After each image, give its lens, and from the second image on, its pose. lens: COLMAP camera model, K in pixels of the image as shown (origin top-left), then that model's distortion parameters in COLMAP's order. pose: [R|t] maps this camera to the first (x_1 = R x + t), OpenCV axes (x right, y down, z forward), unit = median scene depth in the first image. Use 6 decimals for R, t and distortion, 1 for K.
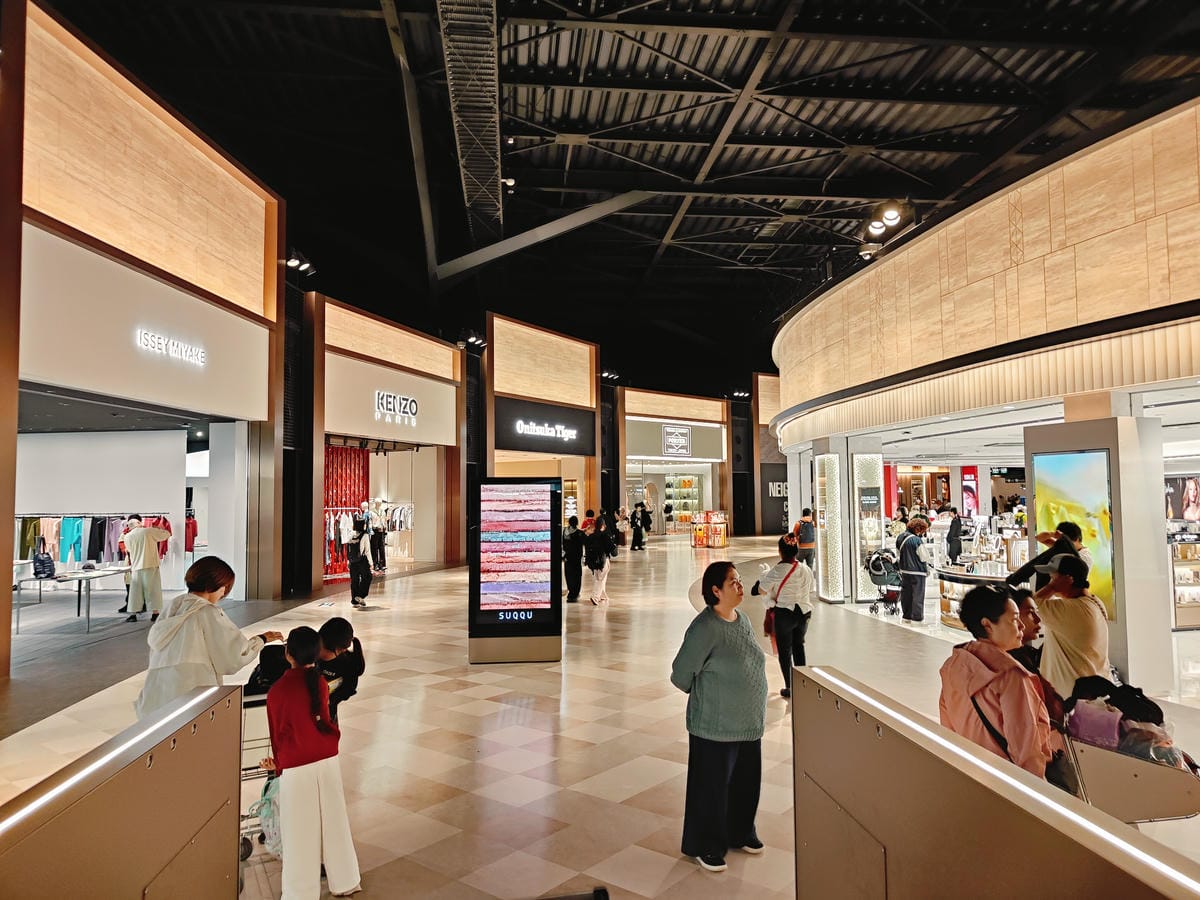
lens RADIAL K [[823.1, 0, 594.7], [0, 823.1, 453.1], [0, 0, 1]] dist [0.008952, -0.008764]
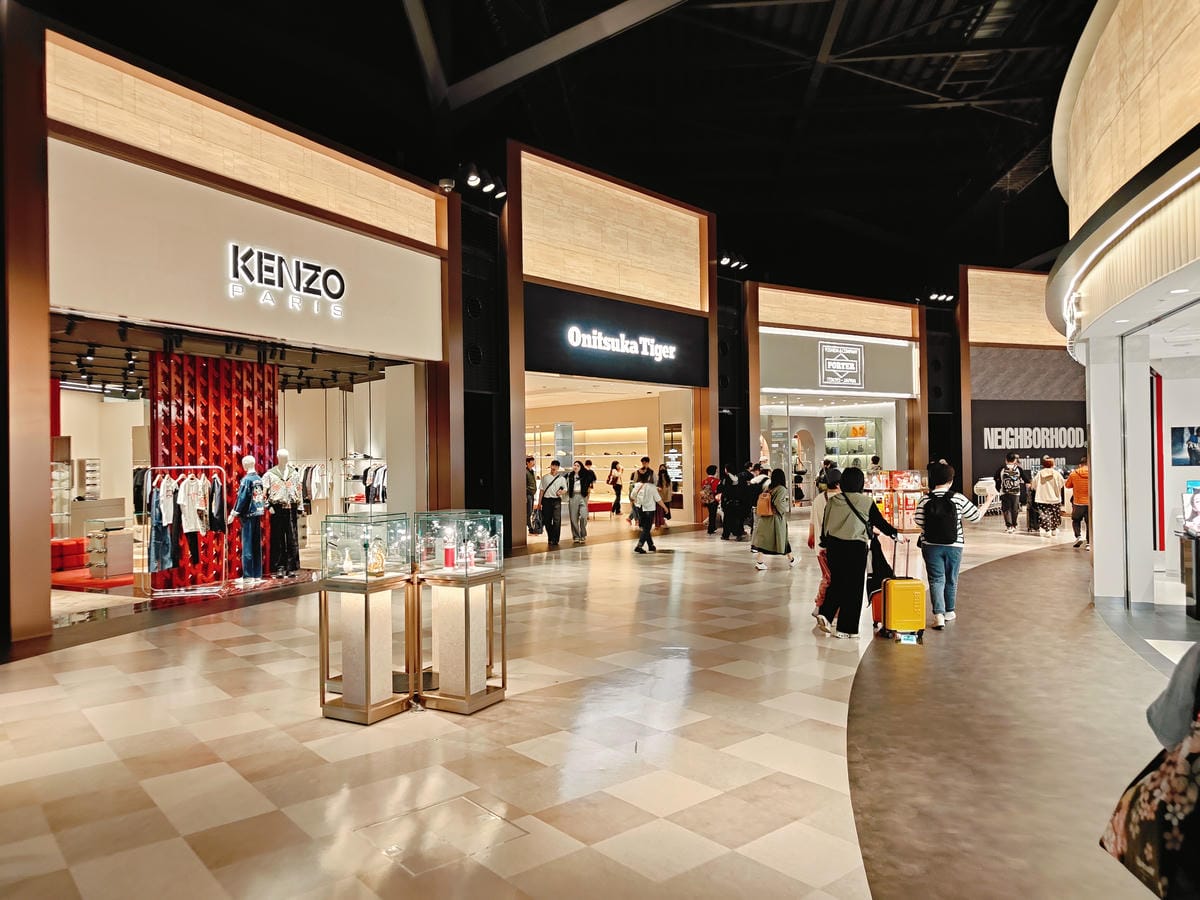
lens RADIAL K [[823.1, 0, 593.4], [0, 823.1, 453.5], [0, 0, 1]] dist [0.008952, -0.008764]
pose [[0.979559, -0.008107, -0.200994, 0.046645], [0.017752, 0.998773, 0.046234, 0.027486], [0.200373, -0.048858, 0.978501, 0.386778]]
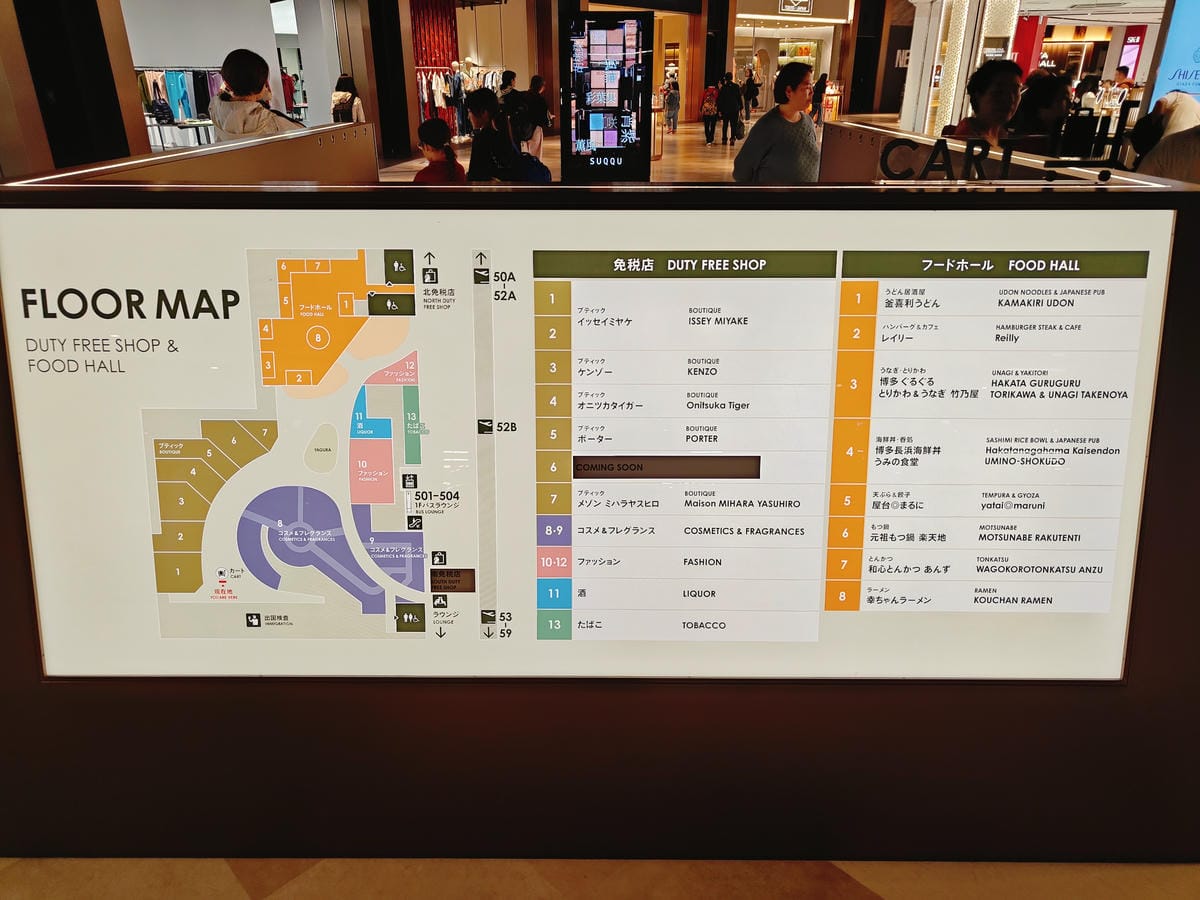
lens RADIAL K [[823.1, 0, 603.2], [0, 823.1, 453.9], [0, 0, 1]] dist [0.008952, -0.008764]
pose [[0.993867, 0.052086, -0.097545, 0.007717], [-0.001073, 0.886622, 0.462494, 0.015181], [0.110575, -0.459553, 0.881240, -0.029345]]
